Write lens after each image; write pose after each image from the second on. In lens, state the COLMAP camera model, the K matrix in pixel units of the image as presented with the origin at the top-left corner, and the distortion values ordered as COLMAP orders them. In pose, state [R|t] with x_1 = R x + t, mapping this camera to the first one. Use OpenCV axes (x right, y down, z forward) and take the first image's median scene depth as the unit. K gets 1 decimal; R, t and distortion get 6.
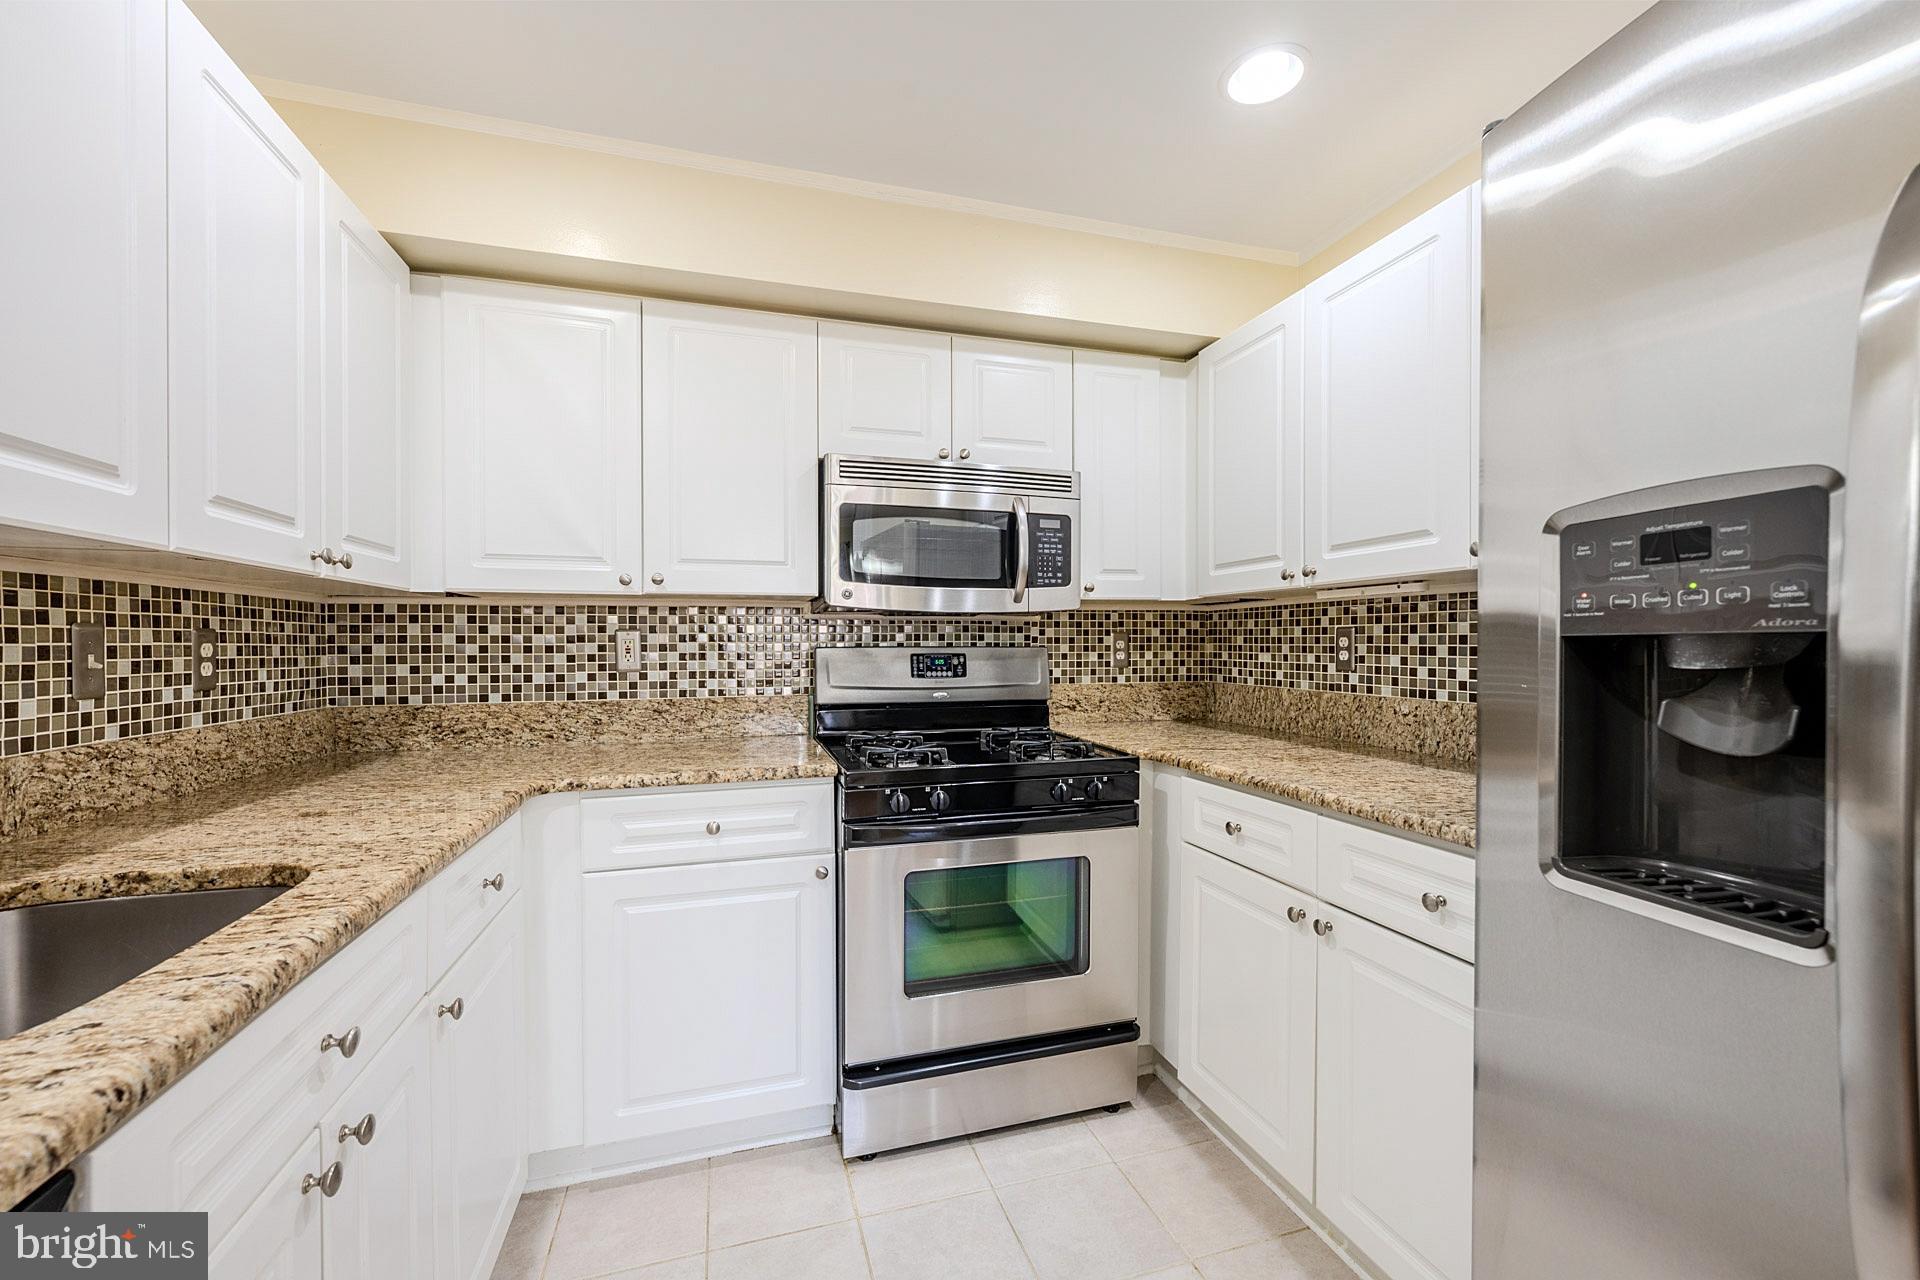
lens RADIAL K [[766.7, 0, 953.0], [0, 766.7, 652.1], [0, 0, 1]] dist [-0.000413, 0.000091]
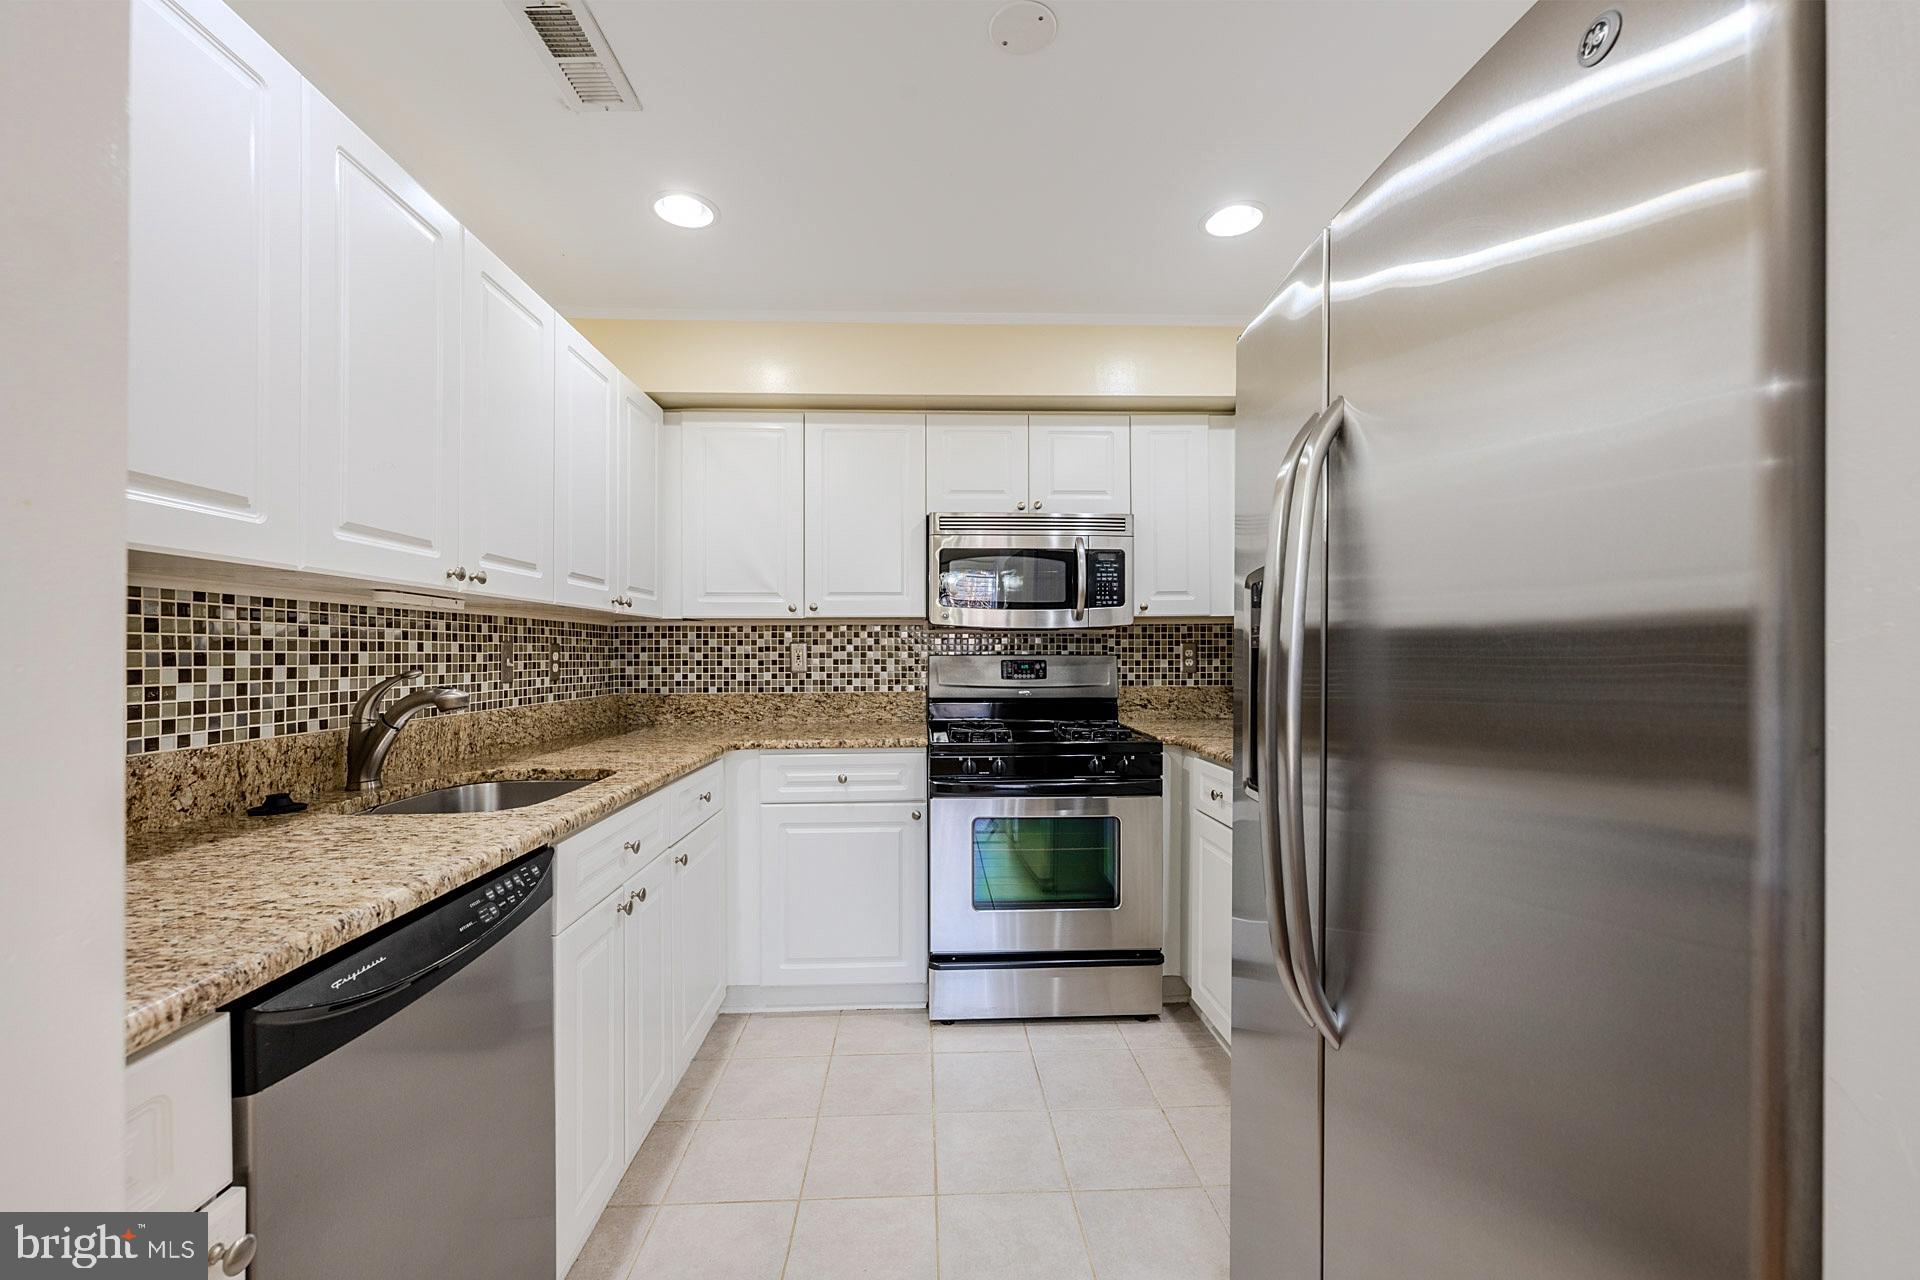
lens RADIAL K [[766.7, 0, 950.7], [0, 766.7, 651.6], [0, 0, 1]] dist [-0.000413, 0.000091]
pose [[0.967955, 0.000004, -0.251125, 0.200756], [-0.002809, 0.999938, -0.010813, 0.002035], [0.251109, 0.011171, 0.967894, -0.288599]]
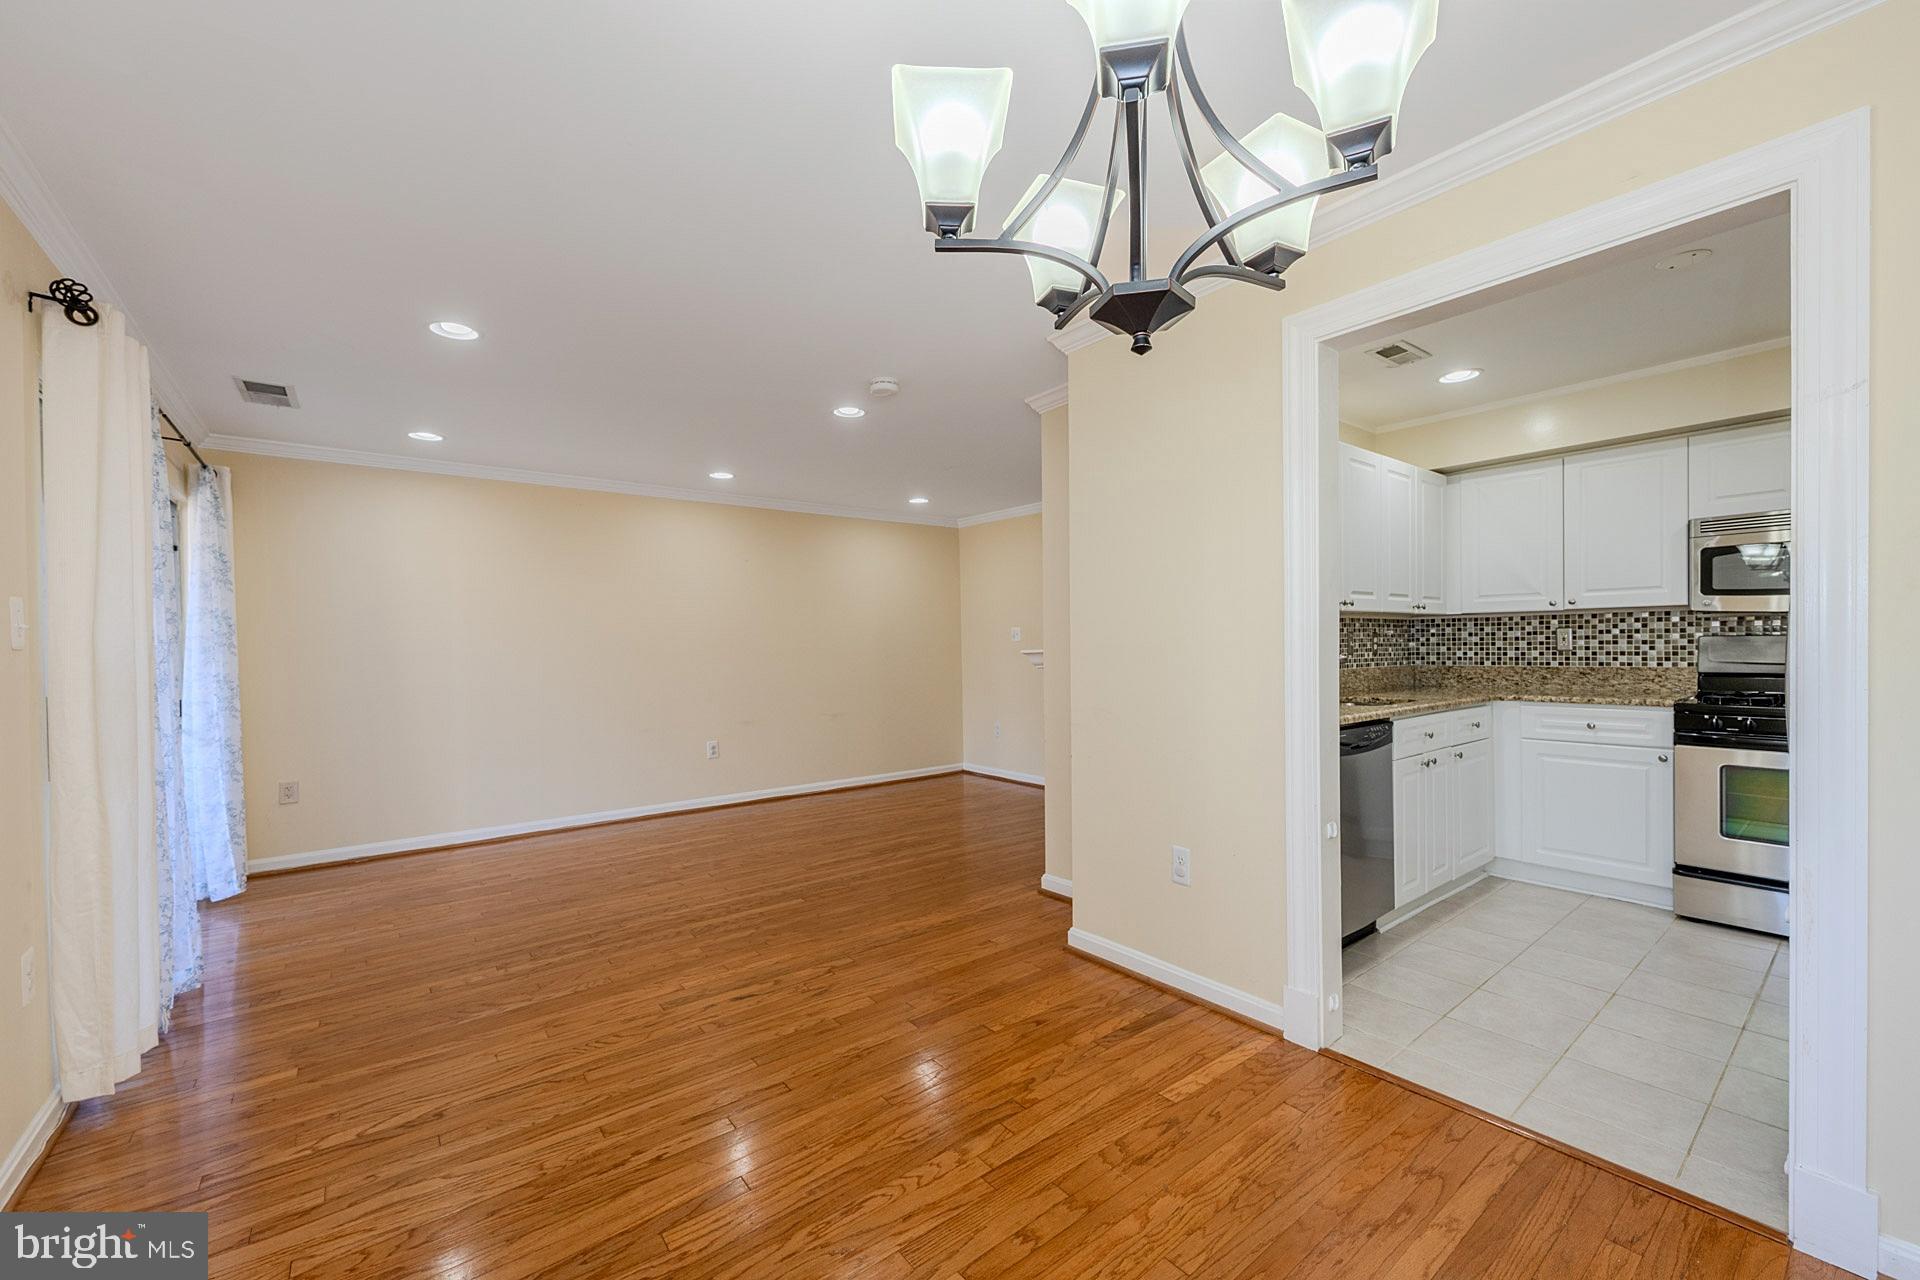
lens RADIAL K [[766.7, 0, 948.7], [0, 766.7, 650.1], [0, 0, 1]] dist [-0.000413, 0.000091]
pose [[0.368038, 0.003961, -0.929802, 0.752444], [0.001901, 0.999986, 0.005013, 0.012420], [0.929809, -0.003613, 0.368025, -1.055952]]
